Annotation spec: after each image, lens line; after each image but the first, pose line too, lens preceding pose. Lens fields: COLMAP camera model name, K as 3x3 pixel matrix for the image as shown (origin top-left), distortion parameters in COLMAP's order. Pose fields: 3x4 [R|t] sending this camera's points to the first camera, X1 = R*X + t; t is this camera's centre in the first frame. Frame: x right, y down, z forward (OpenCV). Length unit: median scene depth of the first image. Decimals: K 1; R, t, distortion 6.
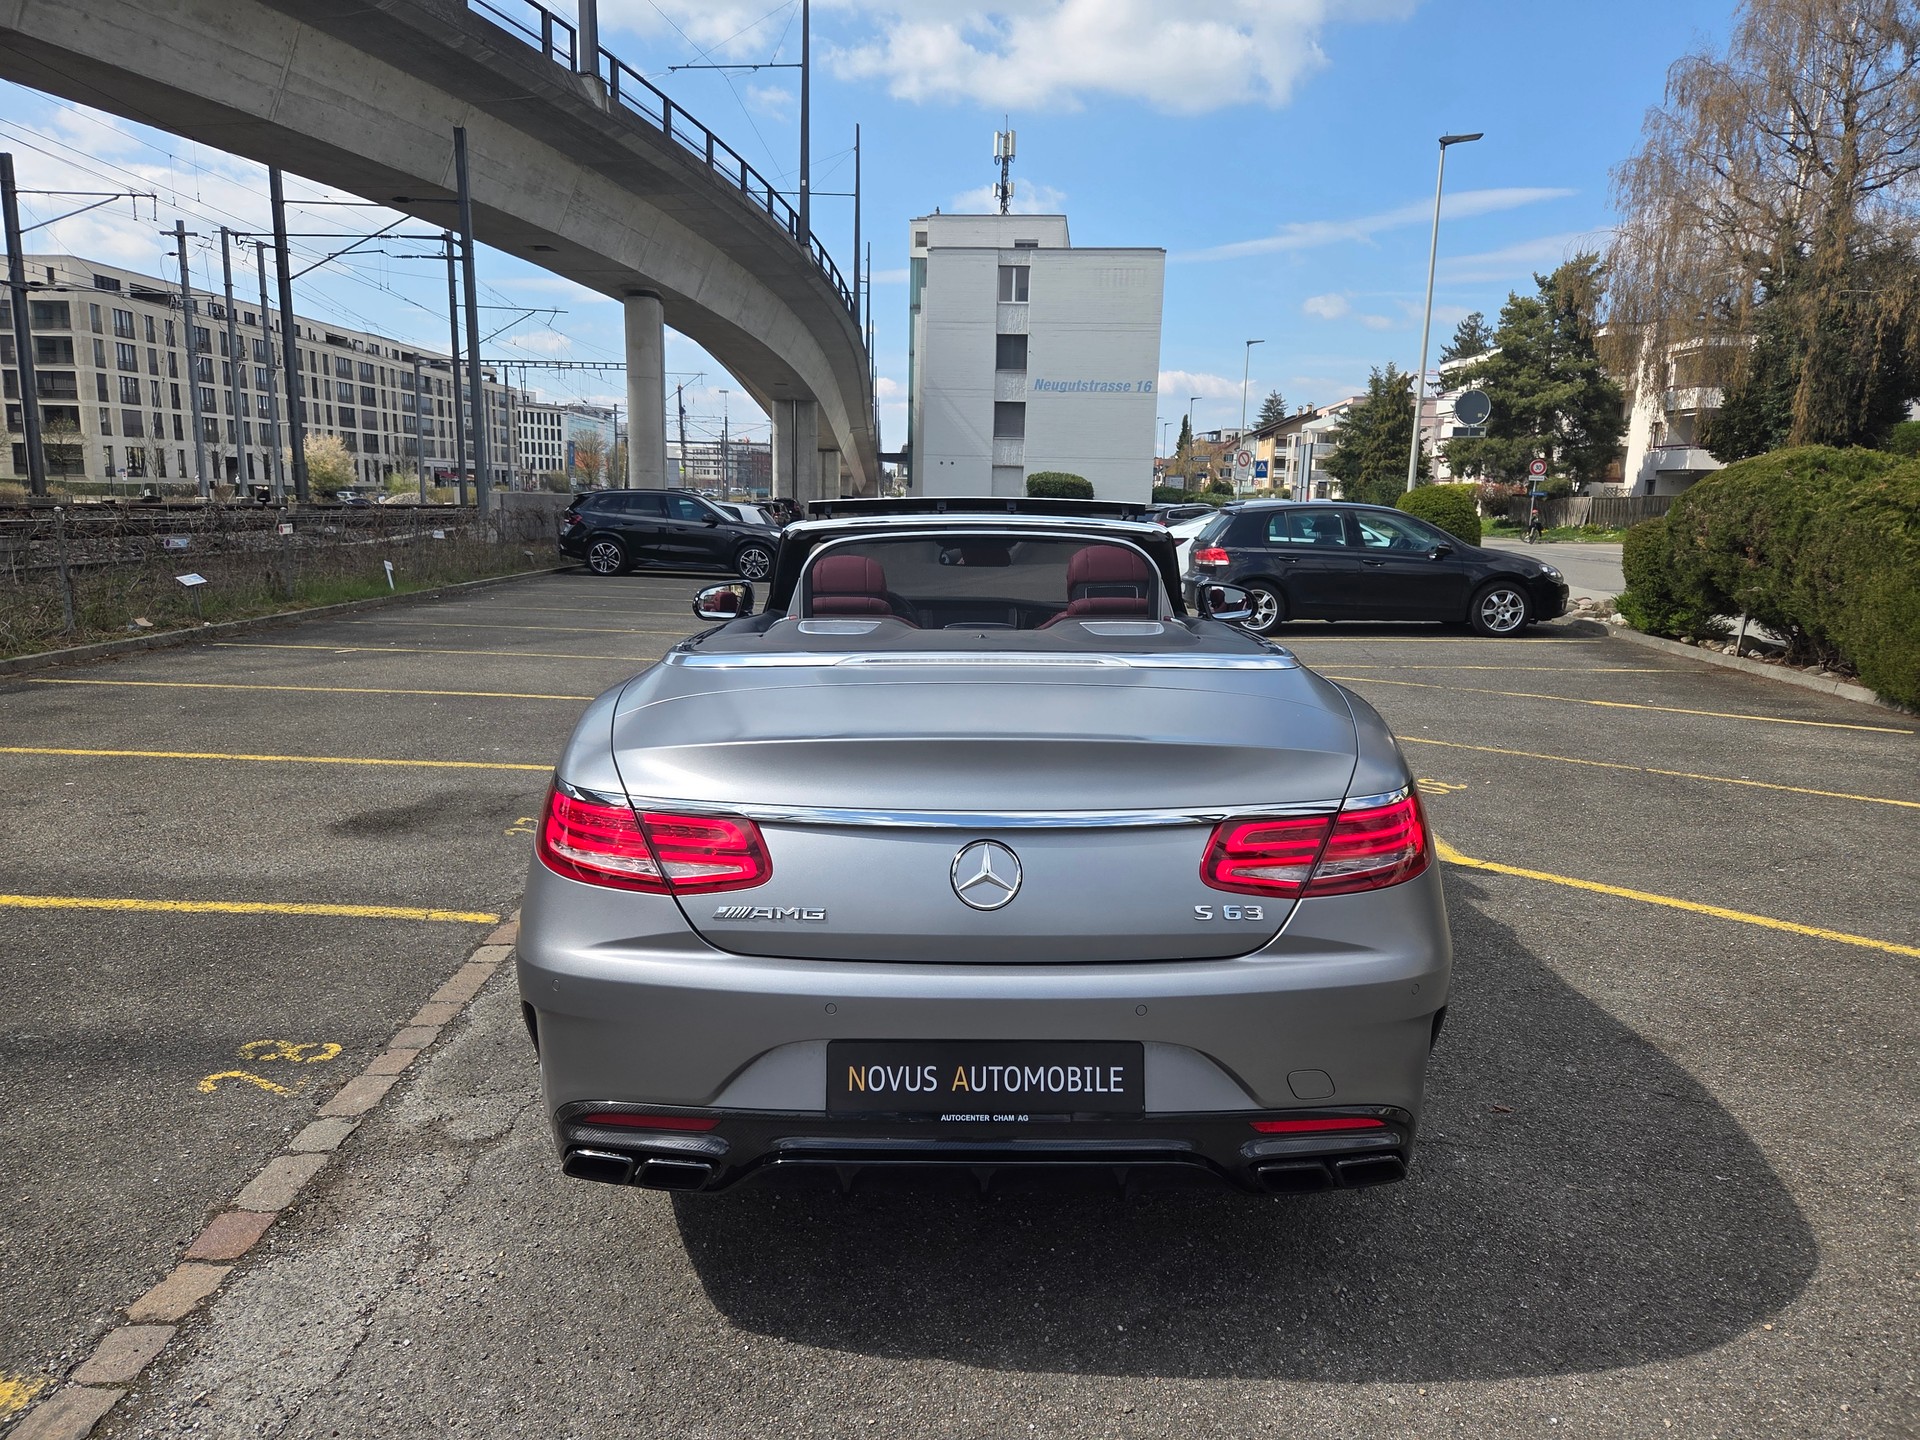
lens RADIAL K [[1289.1, 0, 973.7], [0, 1289.1, 721.6], [0, 0, 1]] dist [0.073246, -0.055233]
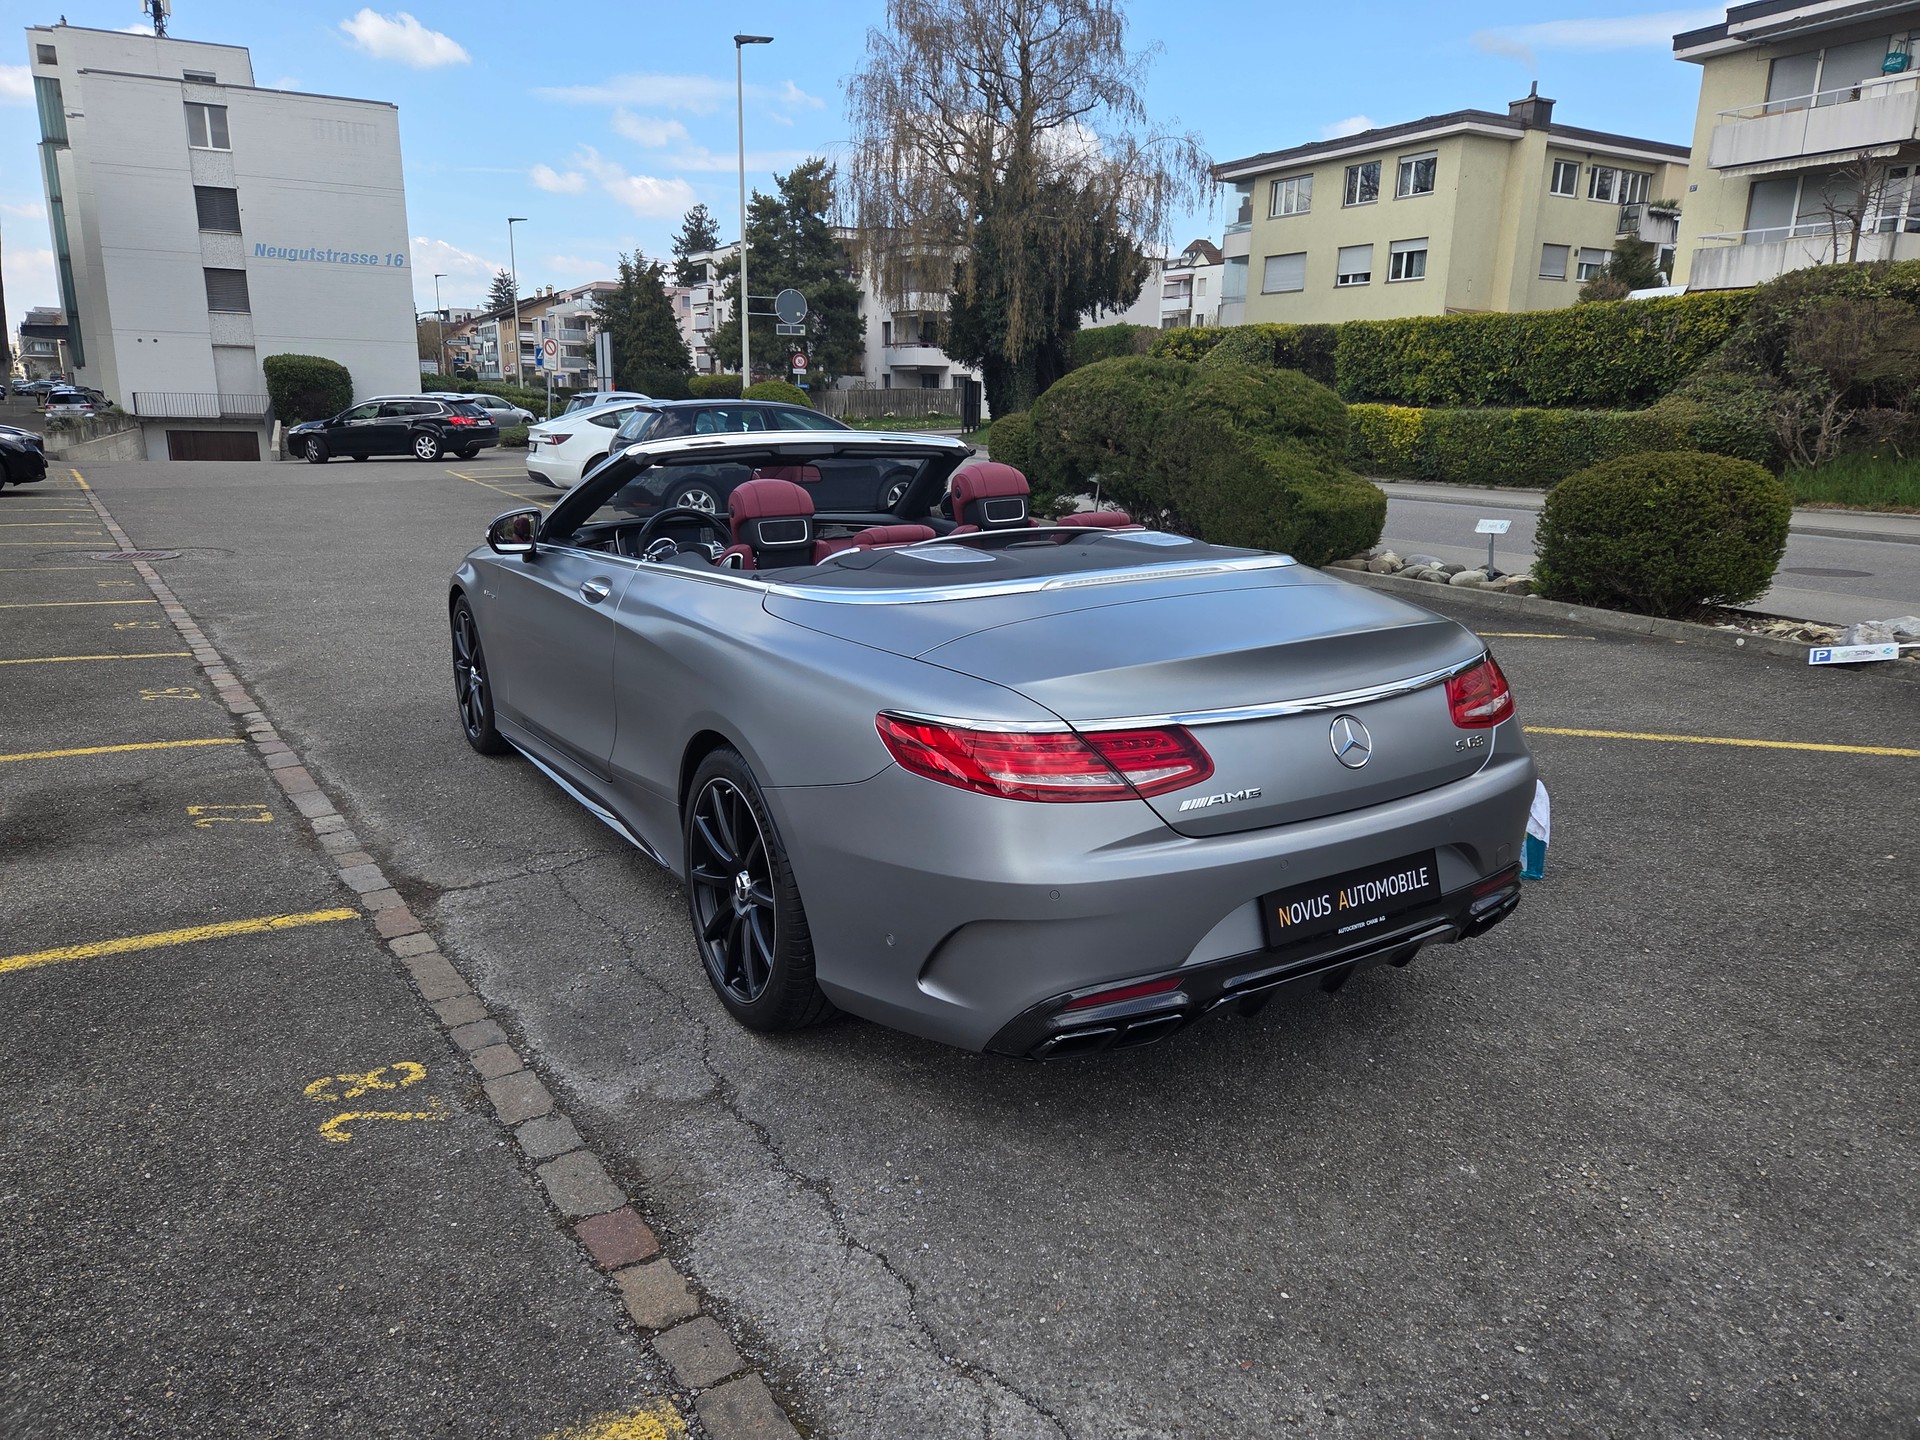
lens RADIAL K [[1275.9, 0, 966.9], [0, 1275.9, 719.0], [0, 0, 1]] dist [0.075385, -0.059092]
pose [[0.849389, -0.134242, 0.510409, -0.062238], [0.091539, 0.989925, 0.108025, -0.004669], [-0.519768, -0.045033, 0.853120, 0.007092]]
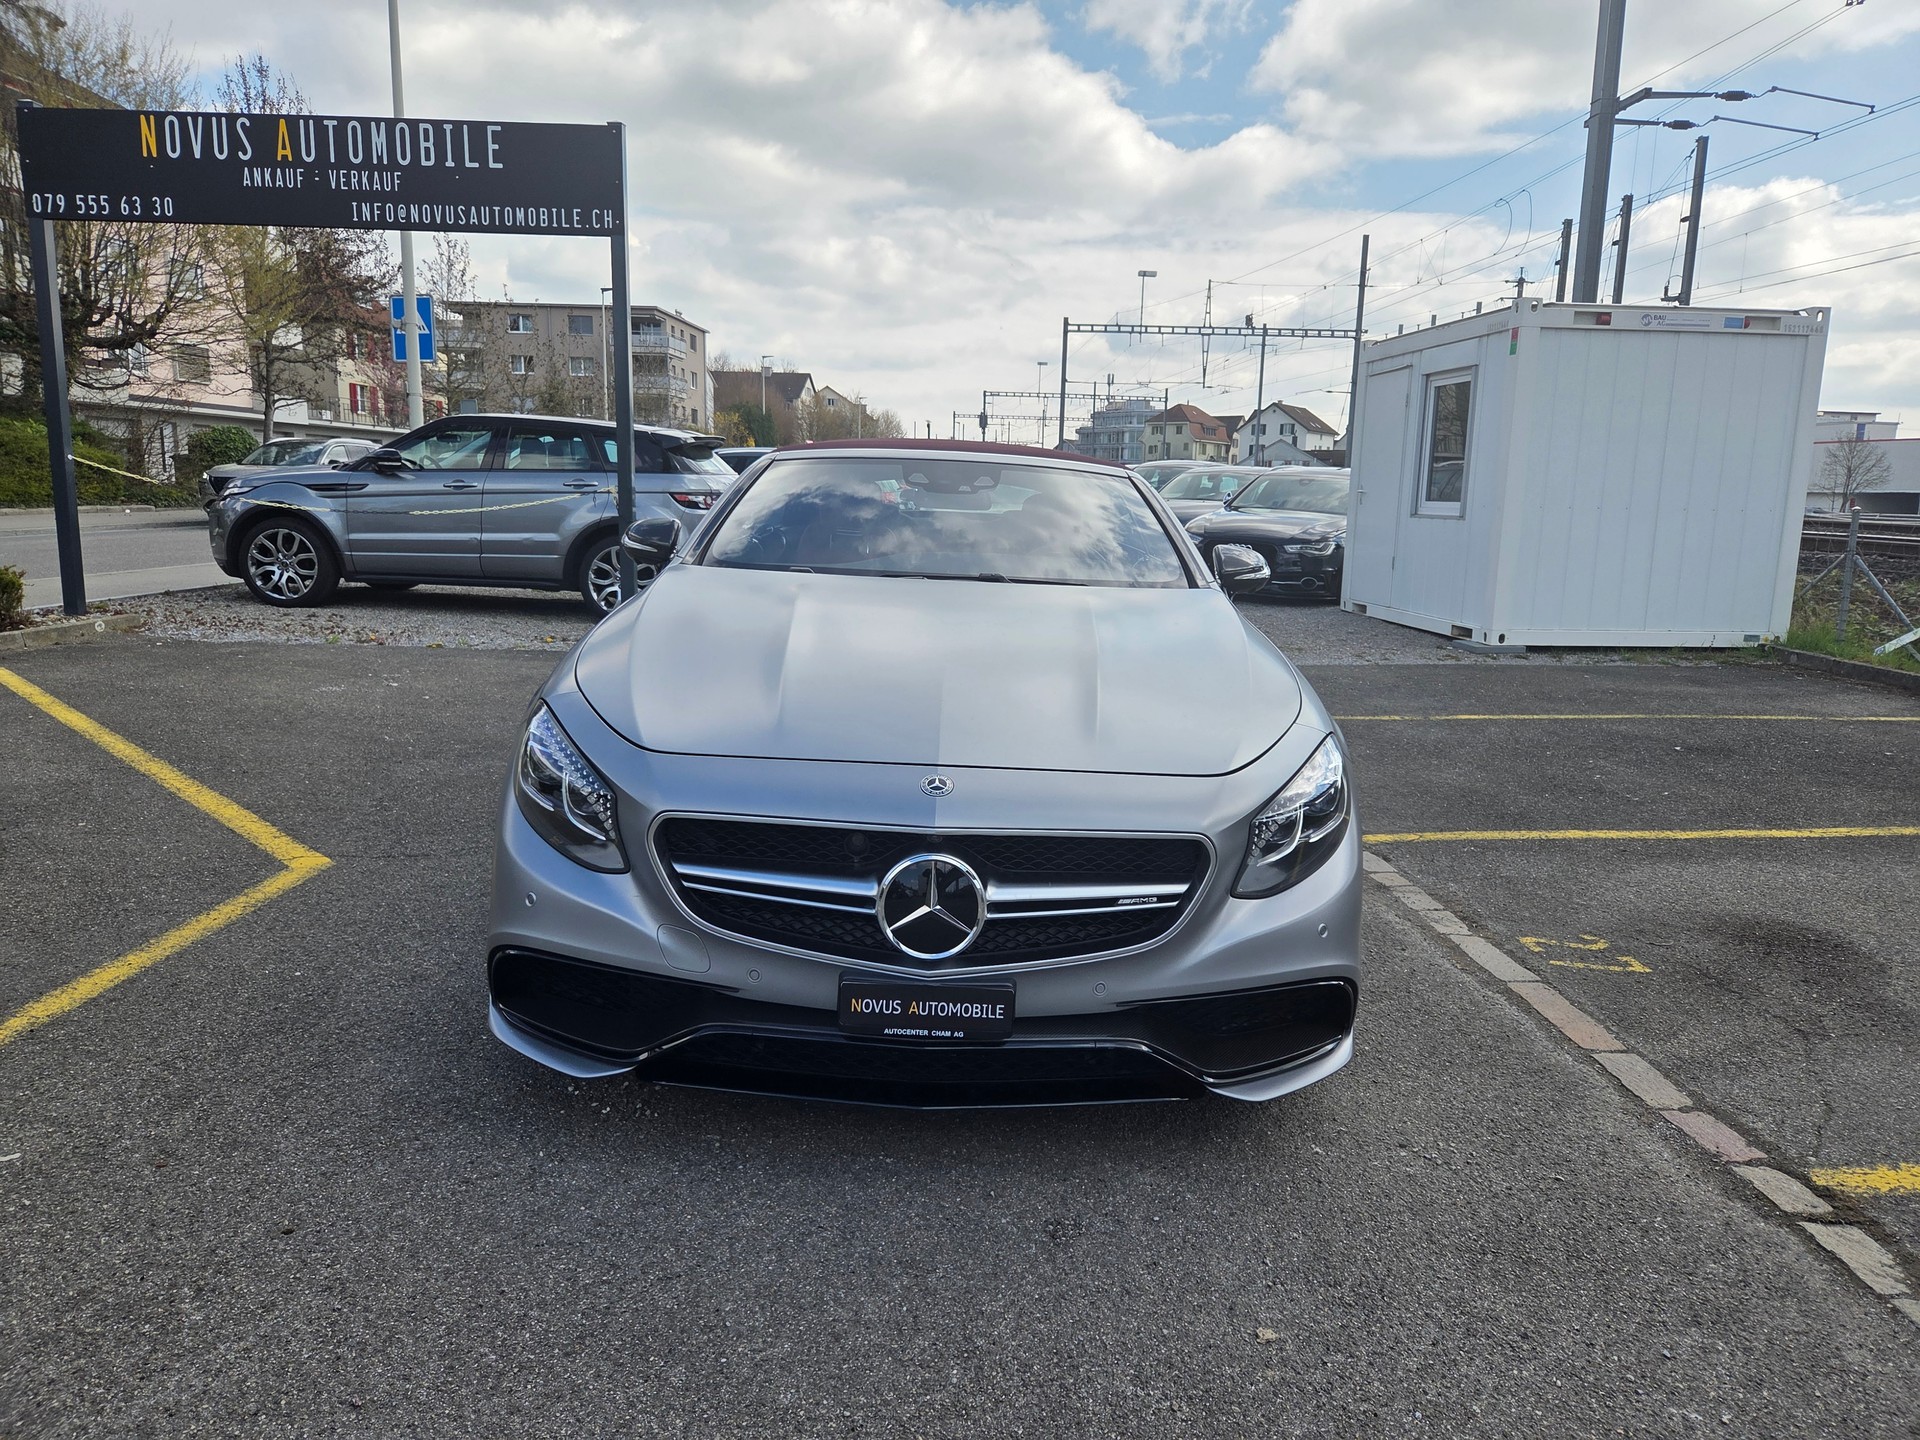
lens RADIAL K [[1275.9, 0, 966.9], [0, 1275.9, 719.0], [0, 0, 1]] dist [0.075385, -0.059092]
pose [[-0.998754, -0.048357, -0.012358, -0.000950], [-0.049672, 0.938819, 0.340811, -0.043043], [-0.004879, 0.341000, -0.940051, 0.281790]]
